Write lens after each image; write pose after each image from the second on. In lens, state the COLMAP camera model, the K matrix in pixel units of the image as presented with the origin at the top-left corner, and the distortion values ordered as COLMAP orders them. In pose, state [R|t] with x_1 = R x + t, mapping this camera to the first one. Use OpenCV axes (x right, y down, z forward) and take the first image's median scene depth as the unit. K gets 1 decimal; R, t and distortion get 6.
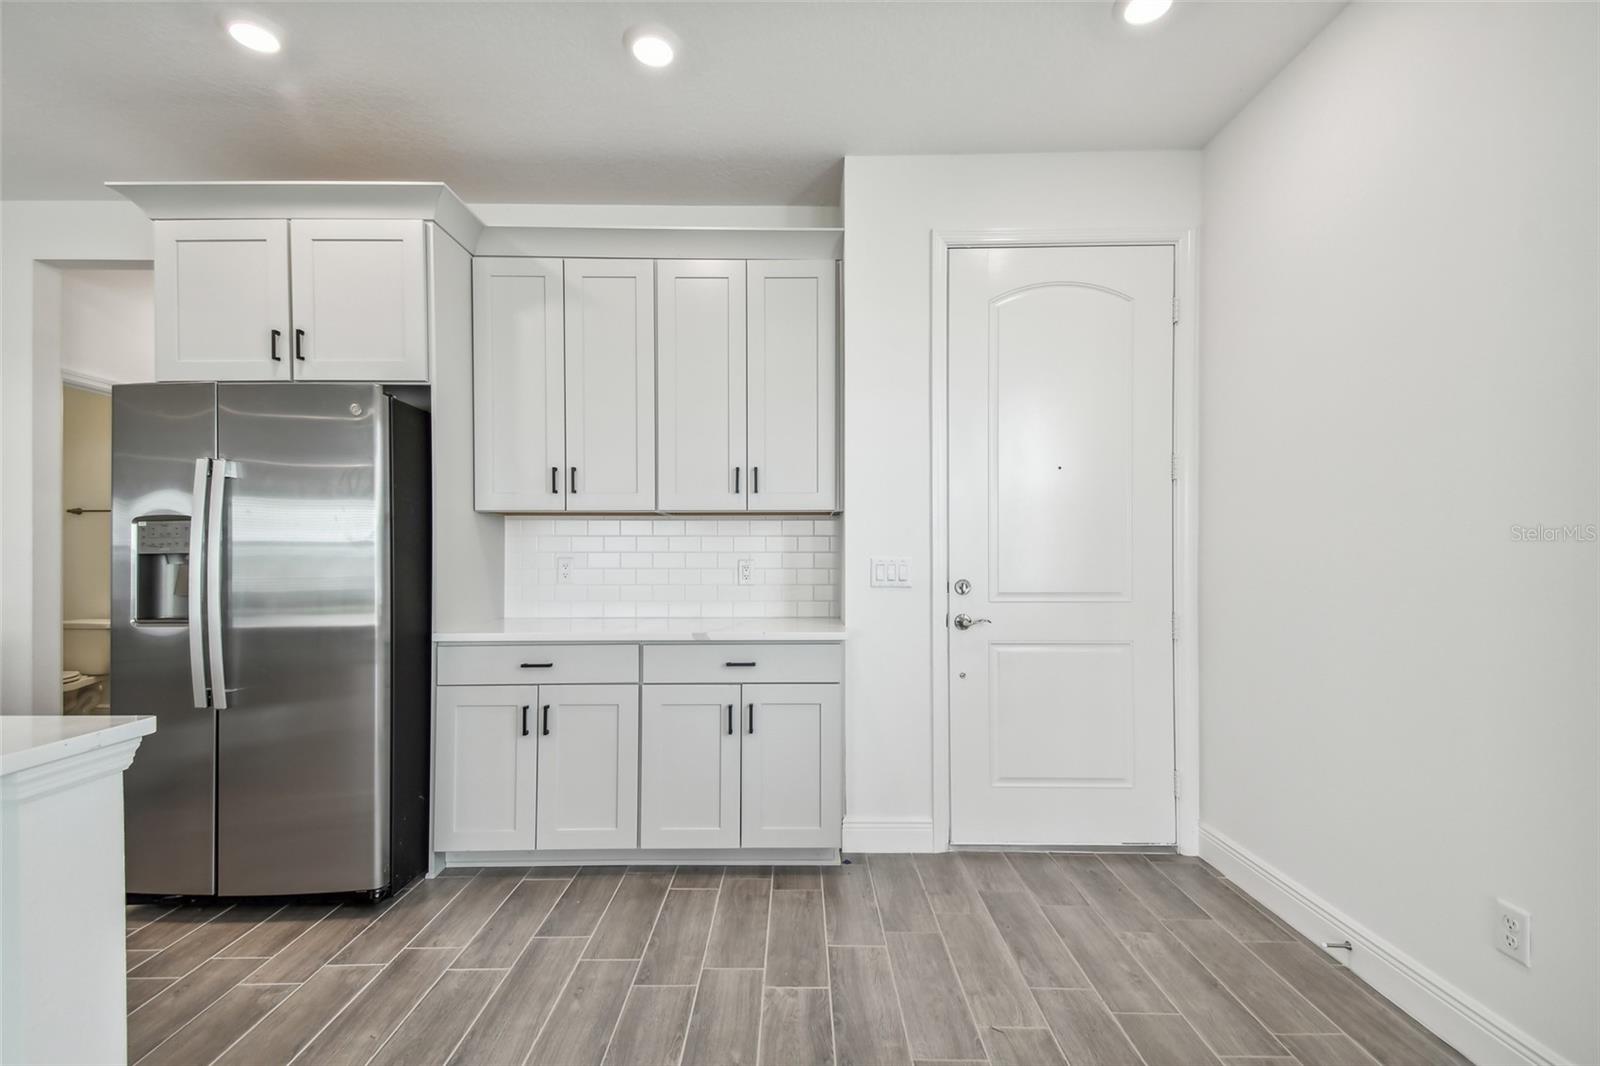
lens RADIAL K [[701.6, 0, 797.7], [0, 701.6, 544.3], [0, 0, 1]] dist [0.067179, -0.027134]
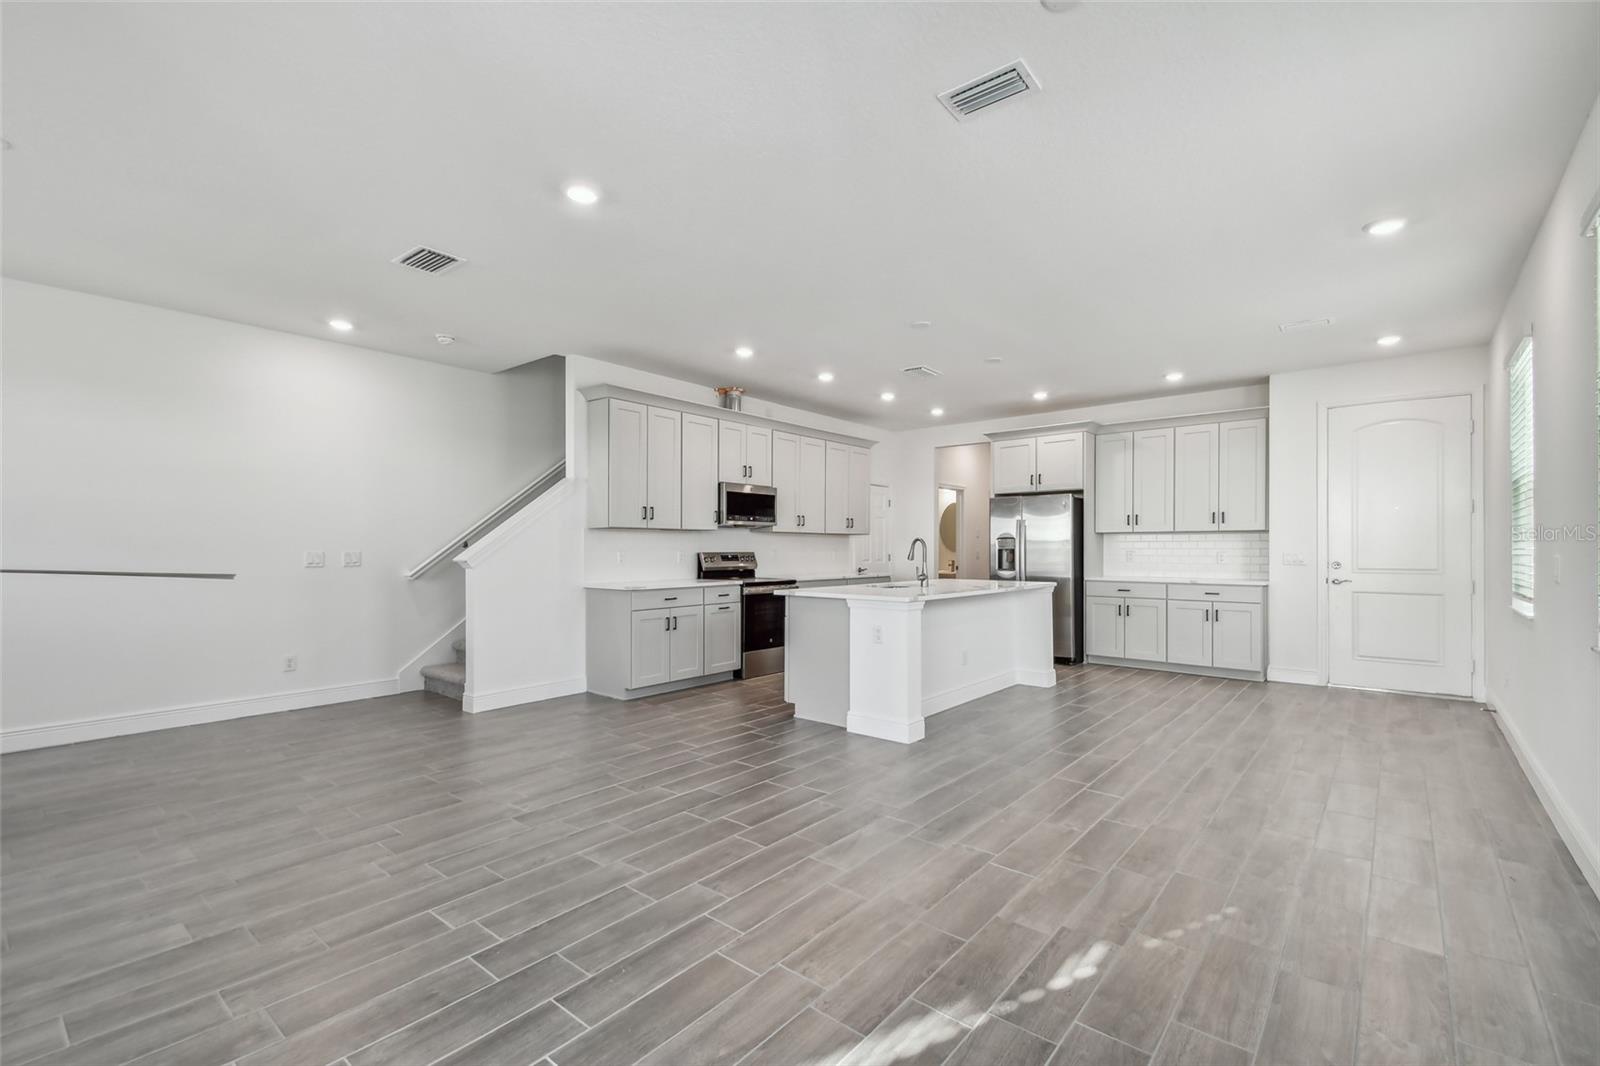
lens RADIAL K [[696.3, 0, 800.9], [0, 696.3, 550.6], [0, 0, 1]] dist [0.068199, -0.026911]
pose [[0.766374, 0.003677, -0.642384, 0.404757], [0.006831, 0.999880, 0.013873, -0.026368], [0.642358, -0.015020, 0.766257, -1.802579]]
